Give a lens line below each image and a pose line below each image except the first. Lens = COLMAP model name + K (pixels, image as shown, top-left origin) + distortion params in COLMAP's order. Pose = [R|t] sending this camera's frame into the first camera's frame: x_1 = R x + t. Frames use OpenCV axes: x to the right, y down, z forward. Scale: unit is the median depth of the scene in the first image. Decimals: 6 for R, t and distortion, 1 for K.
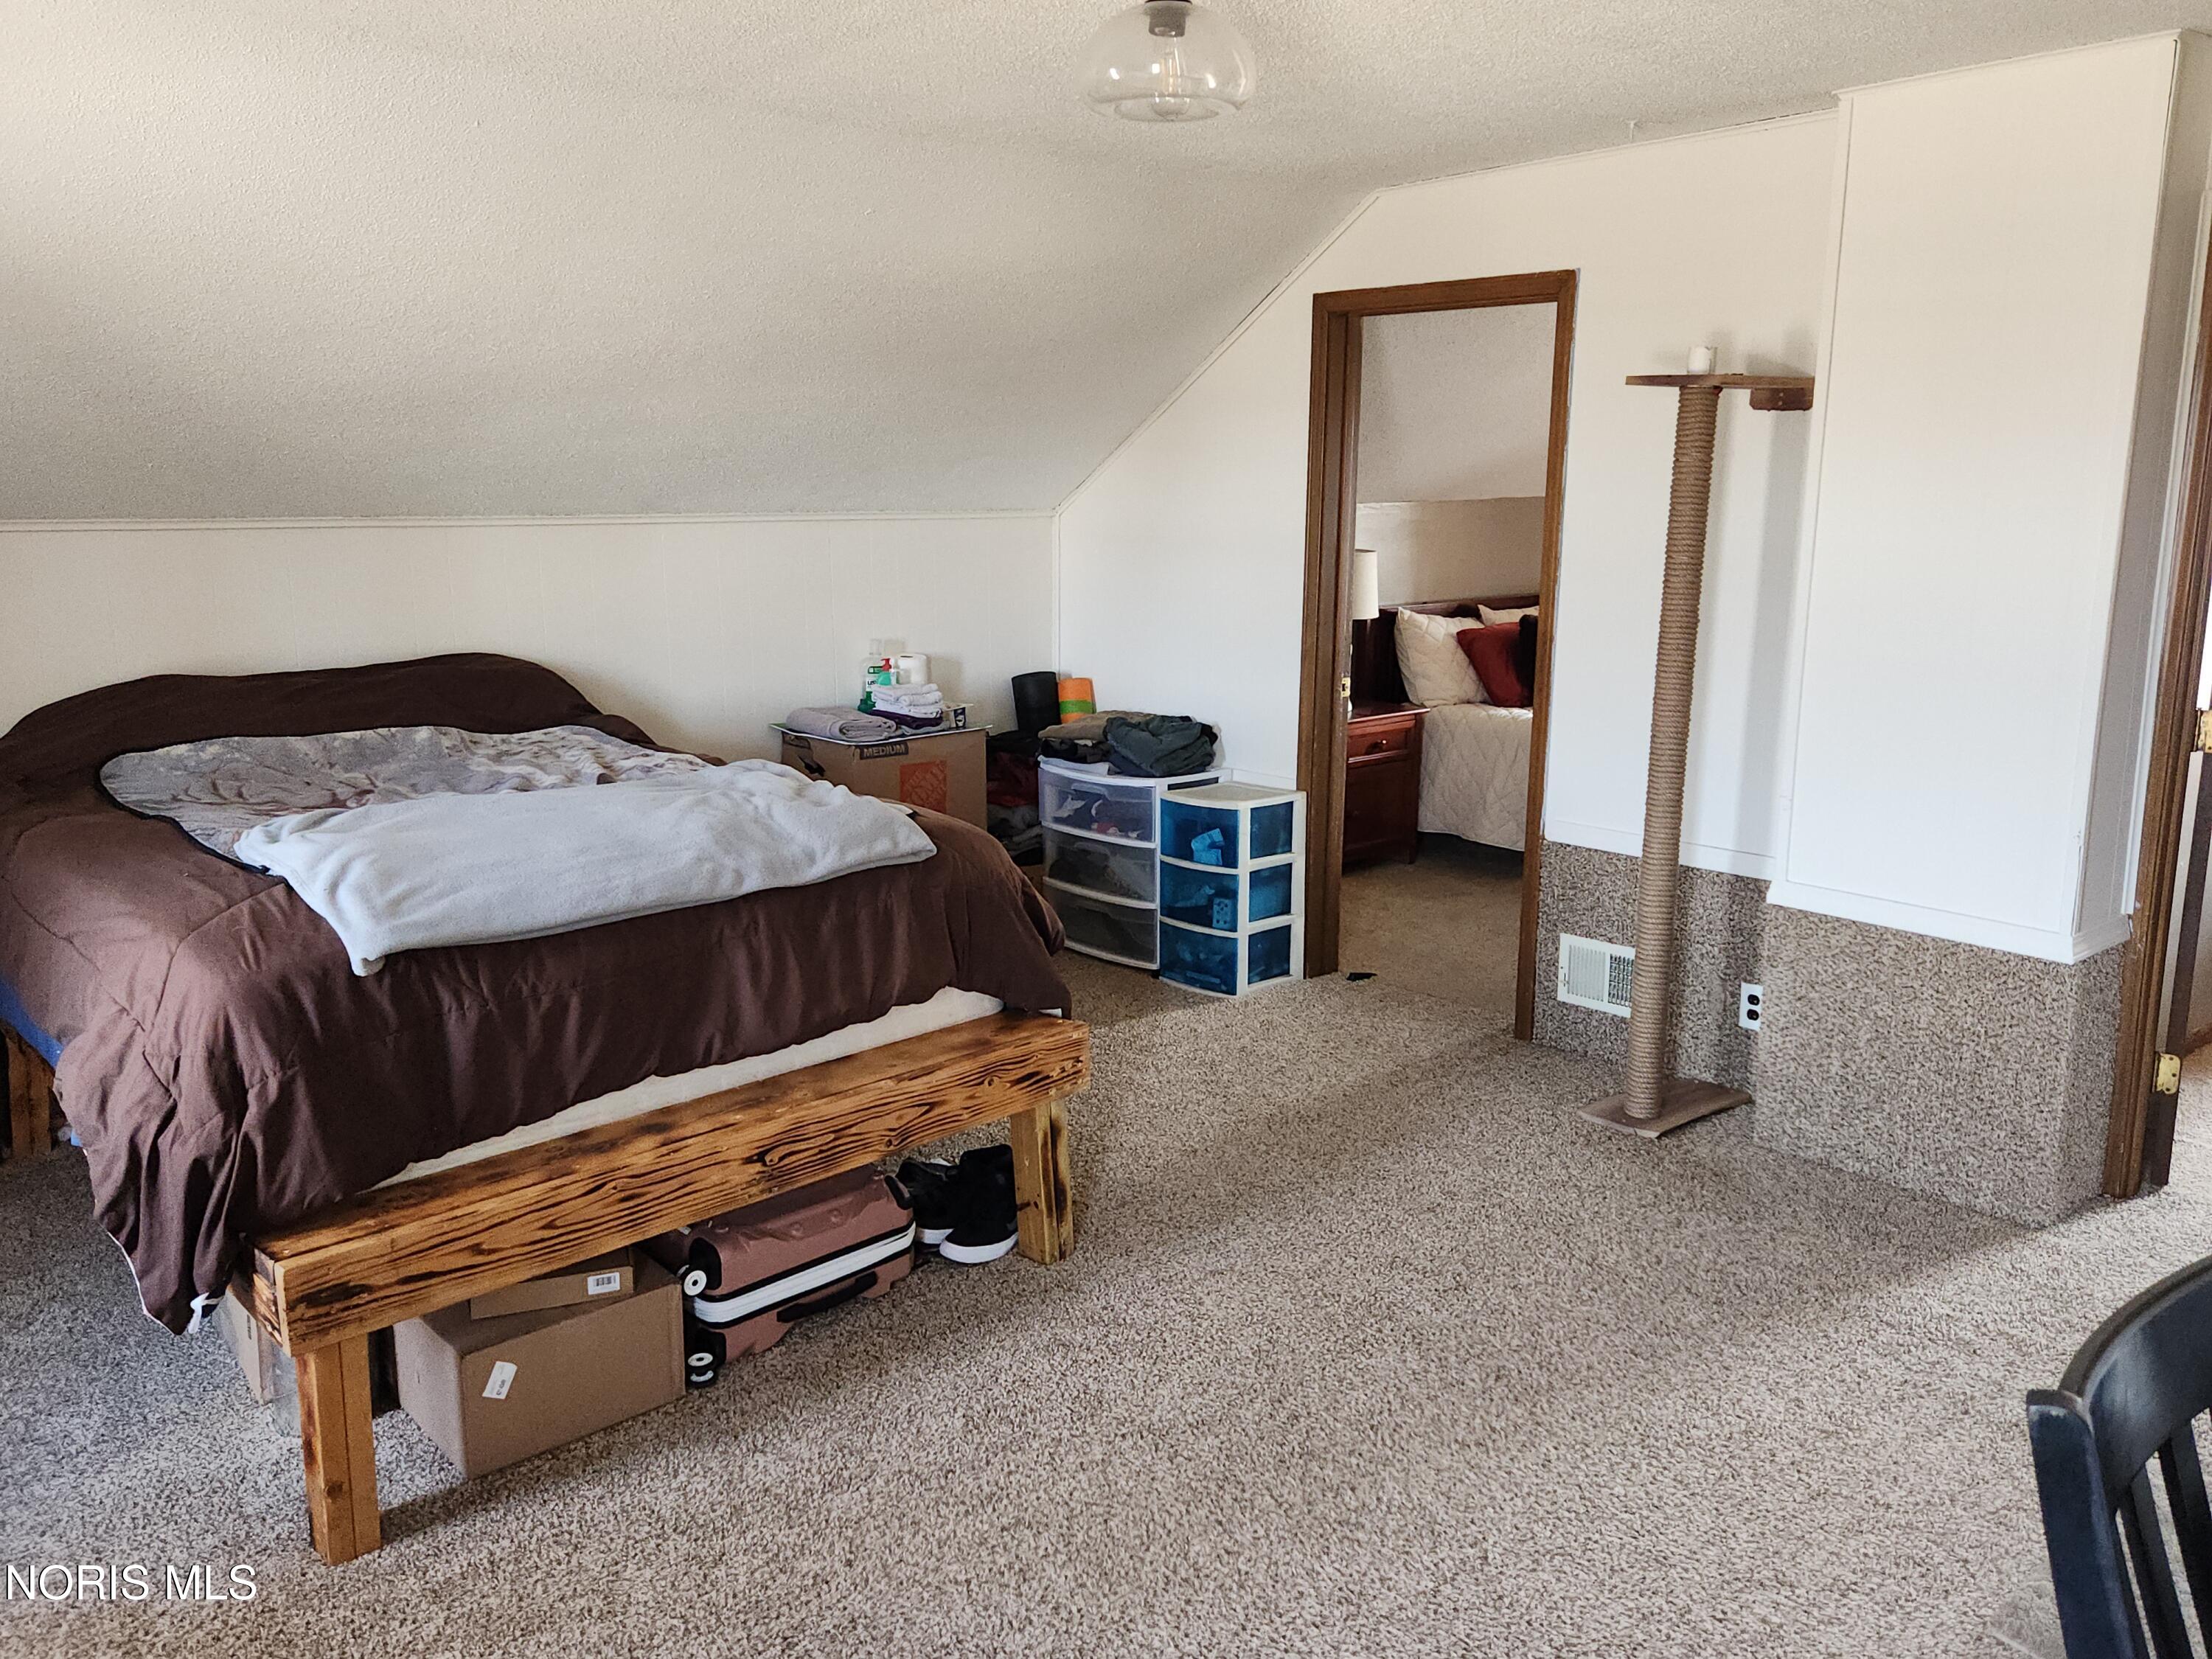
lens RADIAL K [[1705.5, 0, 1105.9], [0, 1705.5, 828.4], [0, 0, 1]] dist [0.069444, -0.035392]
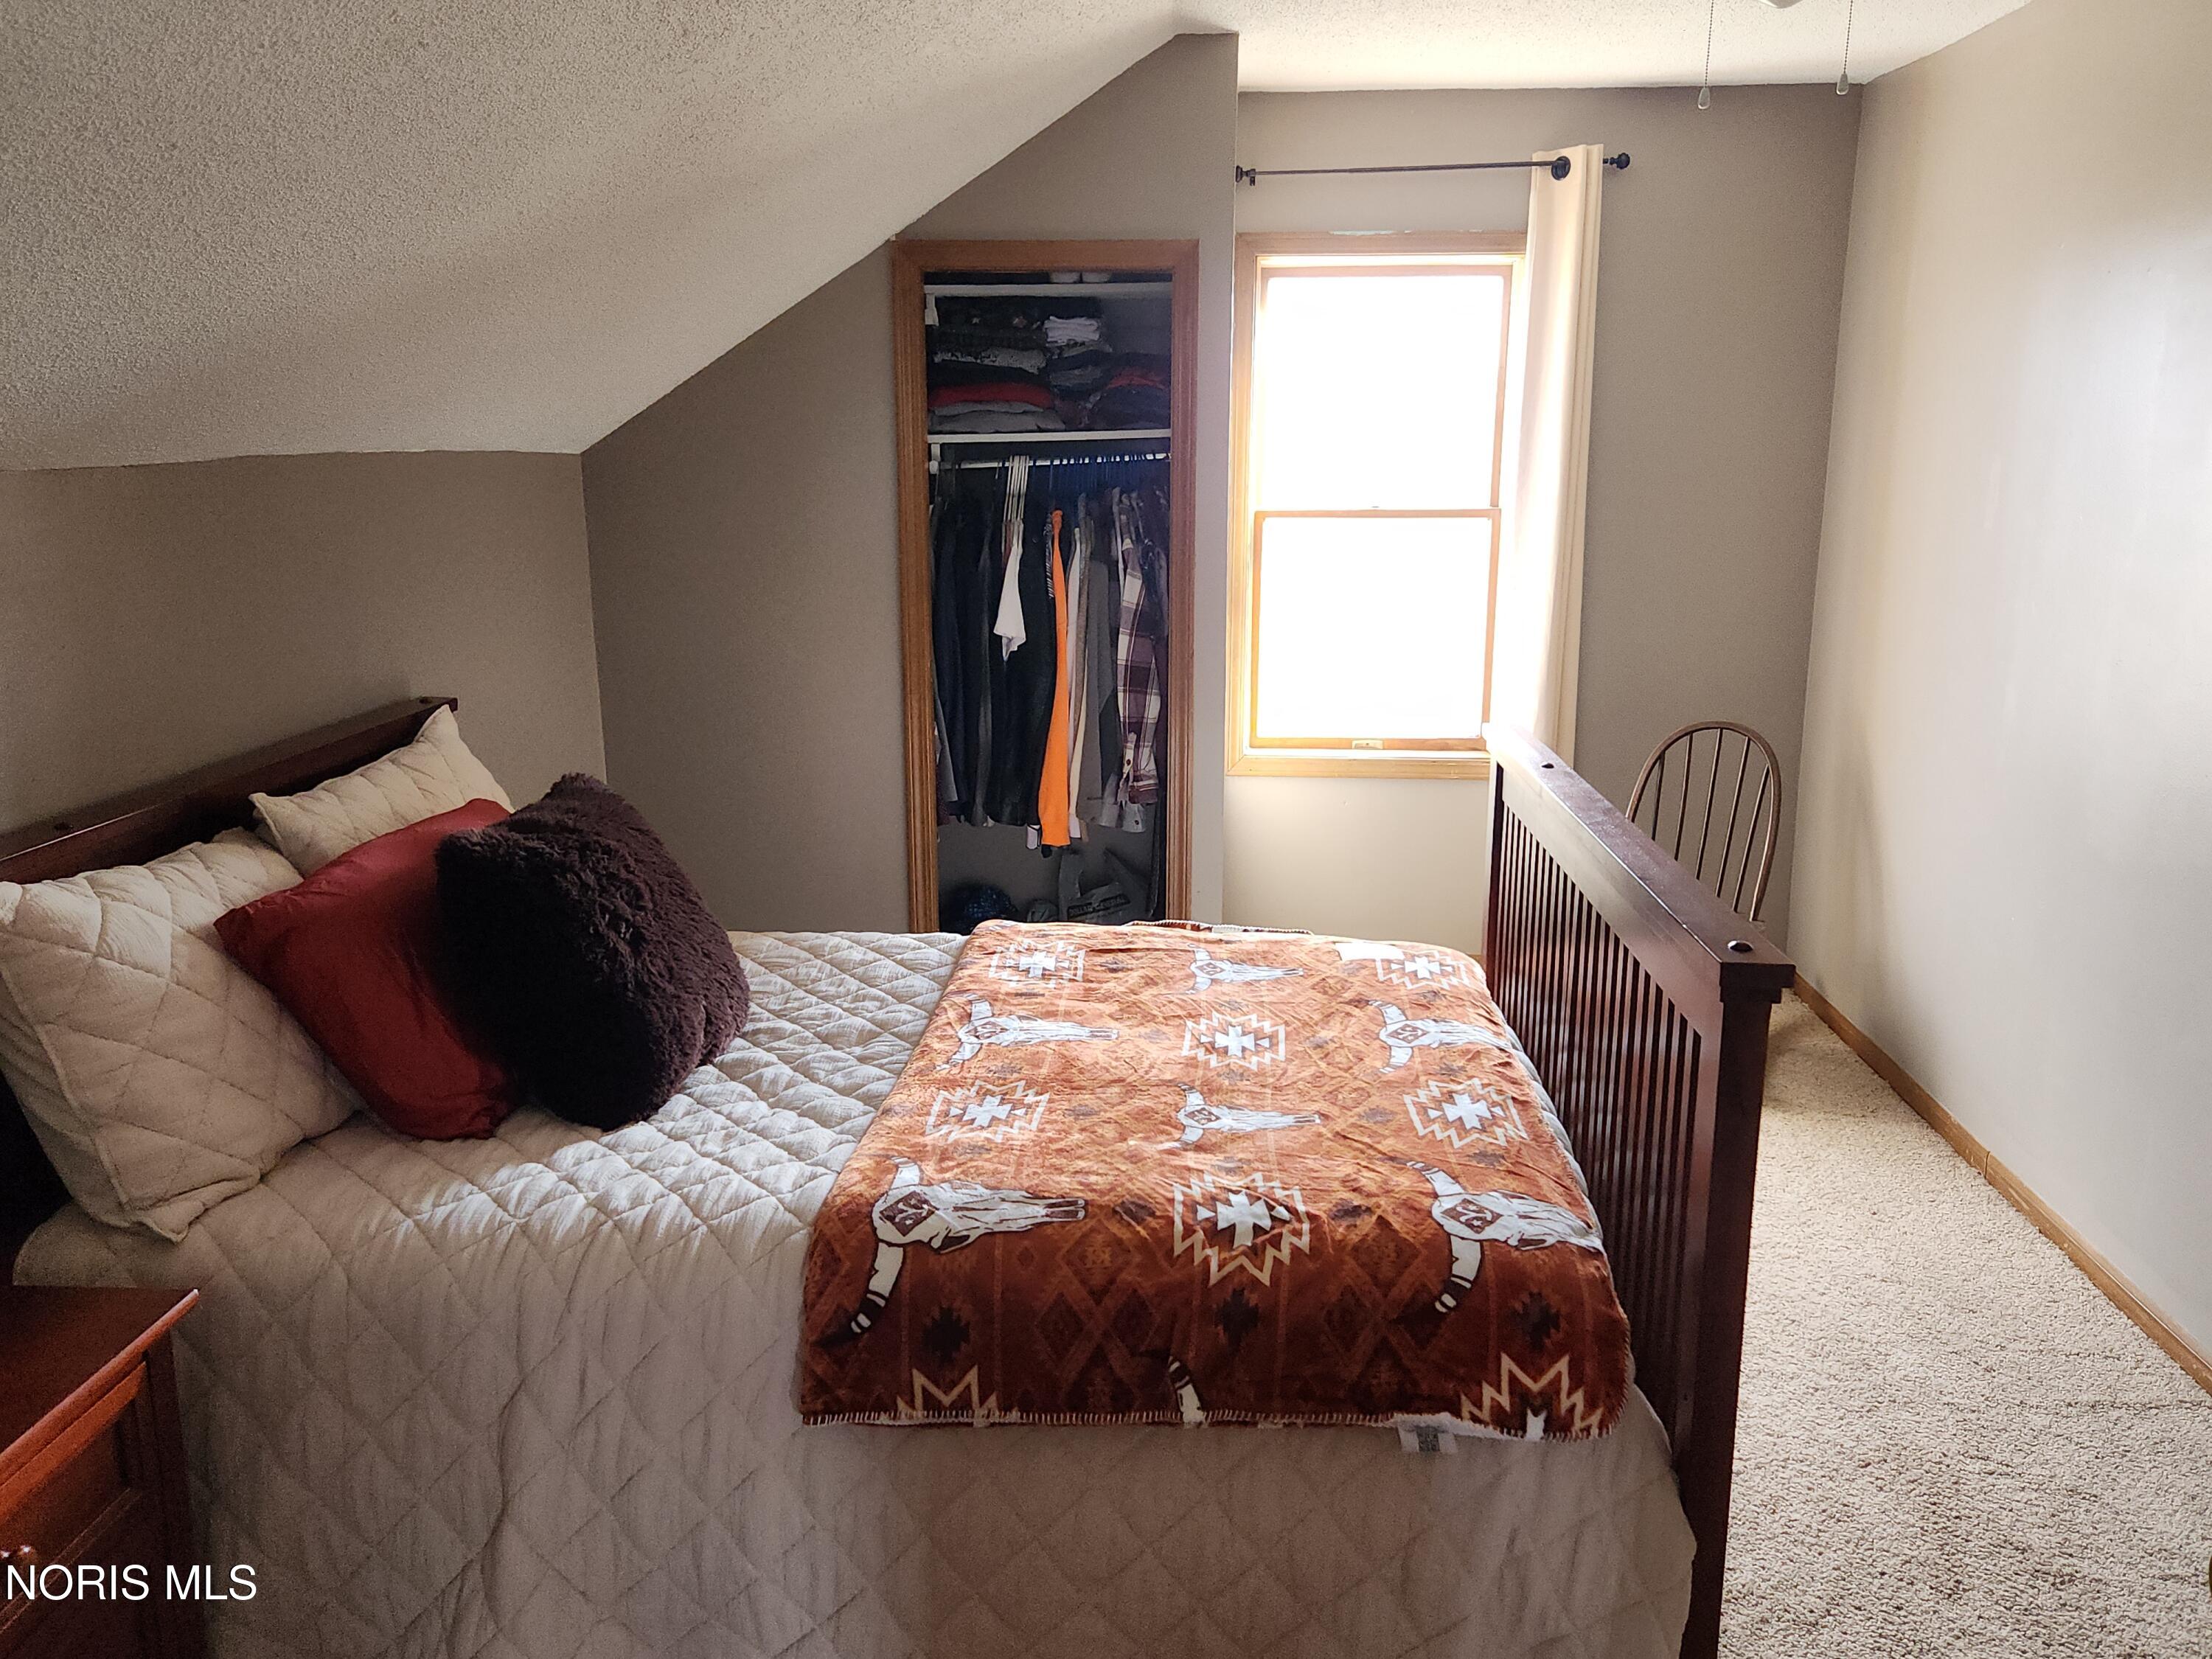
lens RADIAL K [[1705.5, 0, 1106.7], [0, 1705.5, 832.4], [0, 0, 1]] dist [0.069444, -0.035392]
pose [[0.719325, -0.170398, 0.673451, 0.115713], [0.137997, 0.985179, 0.101875, -0.139981], [-0.680829, 0.019653, 0.732179, 0.671763]]
